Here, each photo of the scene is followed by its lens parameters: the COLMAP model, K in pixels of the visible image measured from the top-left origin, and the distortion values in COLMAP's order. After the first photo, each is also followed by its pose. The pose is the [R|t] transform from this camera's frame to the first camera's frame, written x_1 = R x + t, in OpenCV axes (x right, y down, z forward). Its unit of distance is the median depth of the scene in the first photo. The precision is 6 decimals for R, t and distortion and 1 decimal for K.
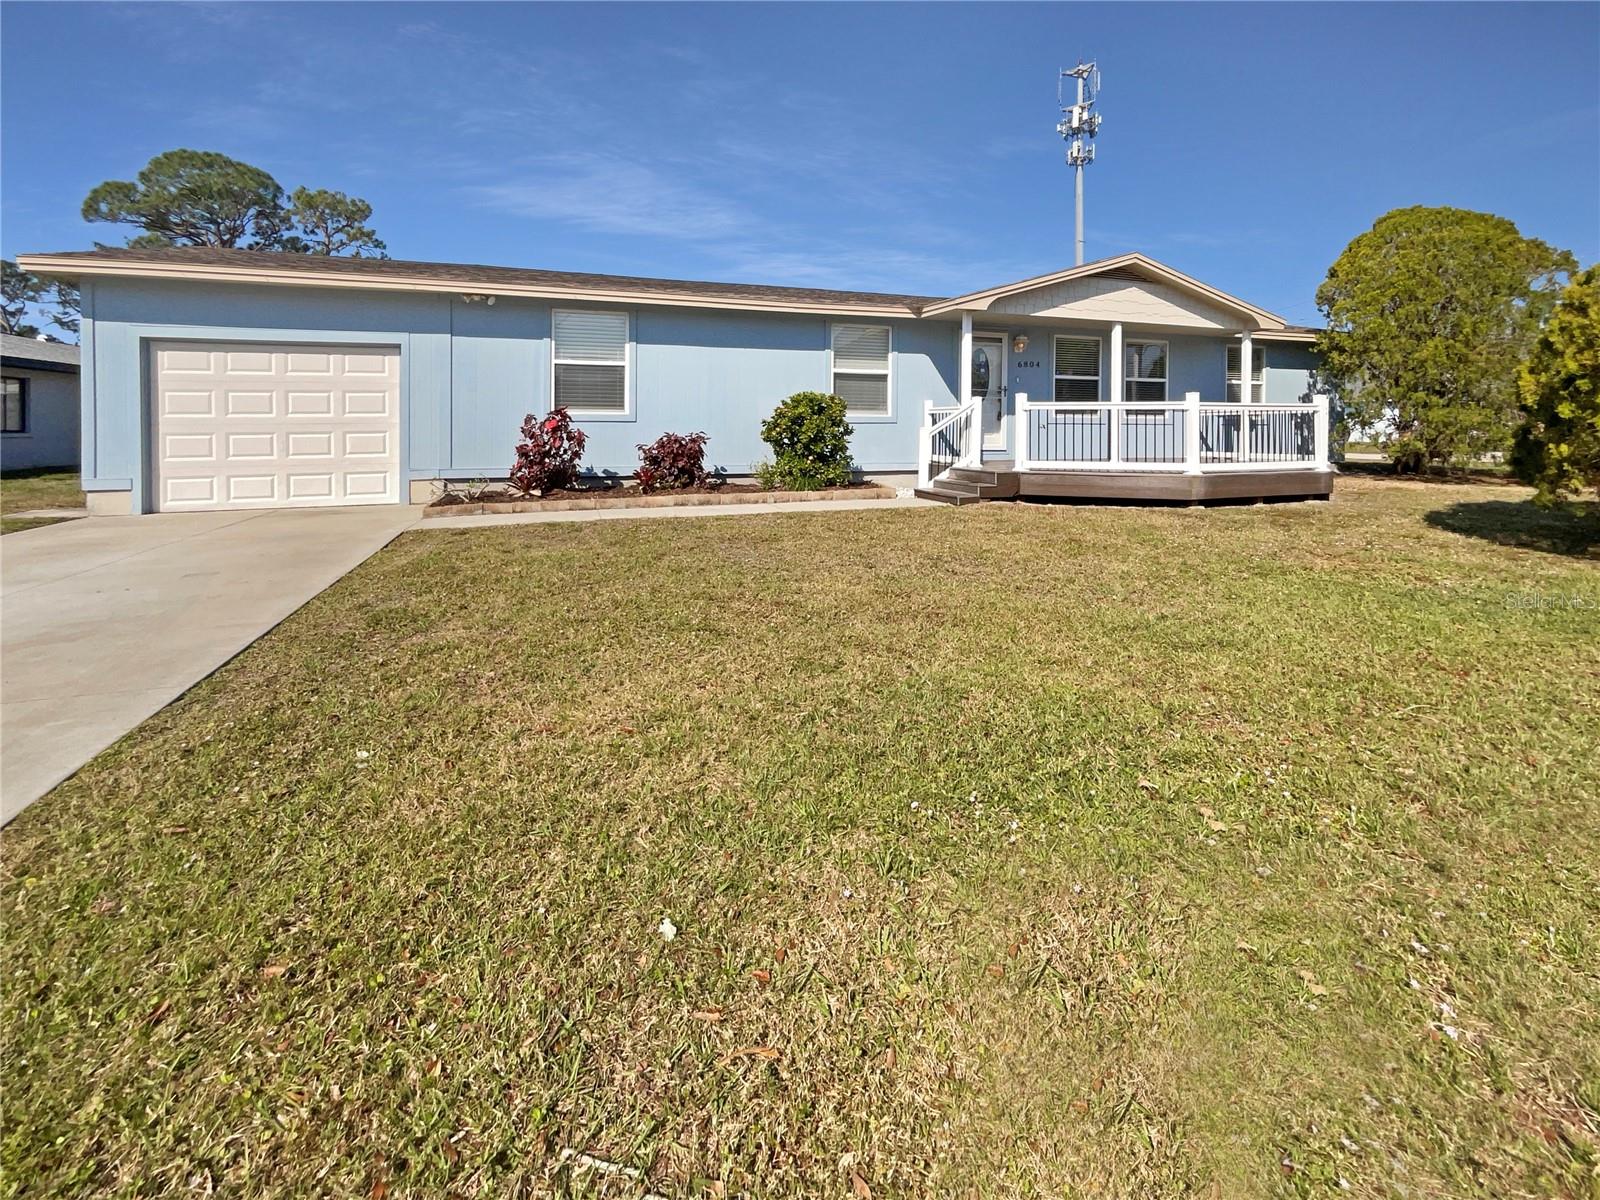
lens RADIAL K [[770.4, 0, 800.0], [0, 770.4, 600.0], [0, 0, 1]] dist [-0.000358, 0.000457]
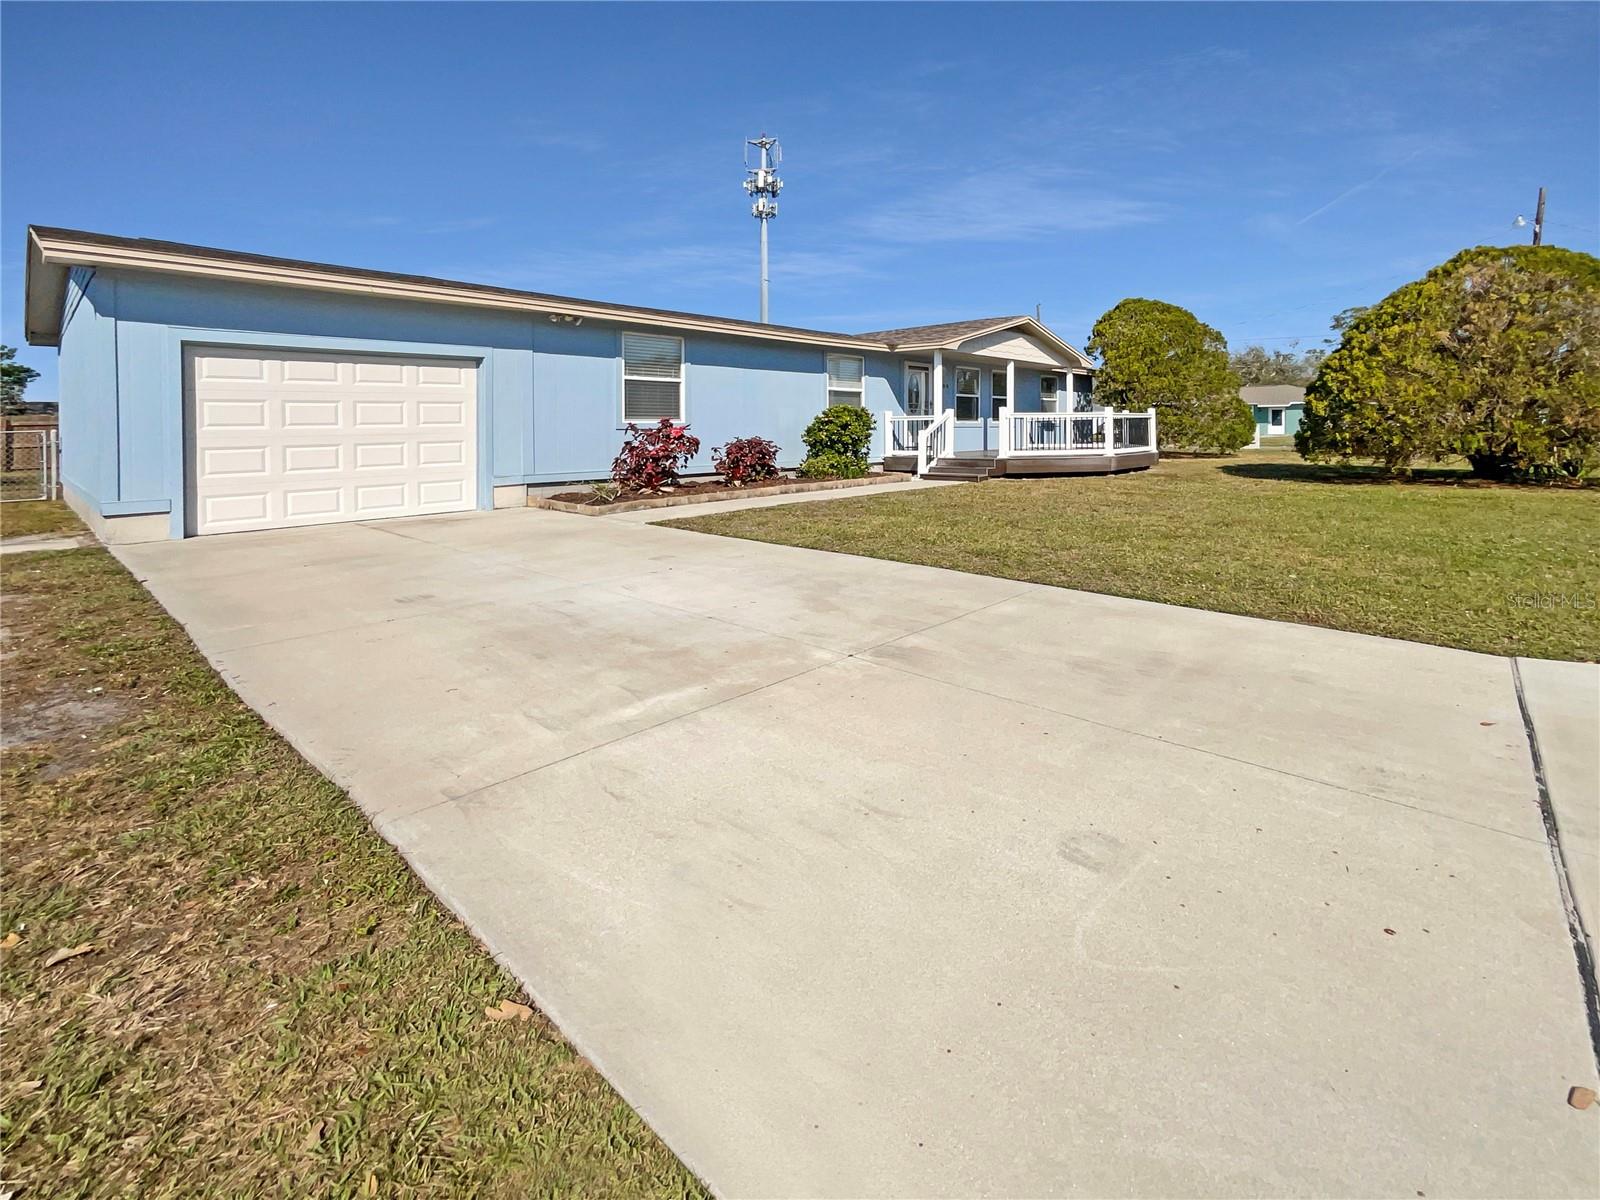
lens RADIAL K [[691.3, 0, 800.0], [0, 691.3, 600.0], [0, 0, 1]] dist [-0.000519, -0.000232]
pose [[0.891066, -0.119719, 0.437801, -0.598373], [0.112765, 0.992736, 0.041956, 0.007825], [-0.439643, 0.011983, 0.898093, -0.043340]]
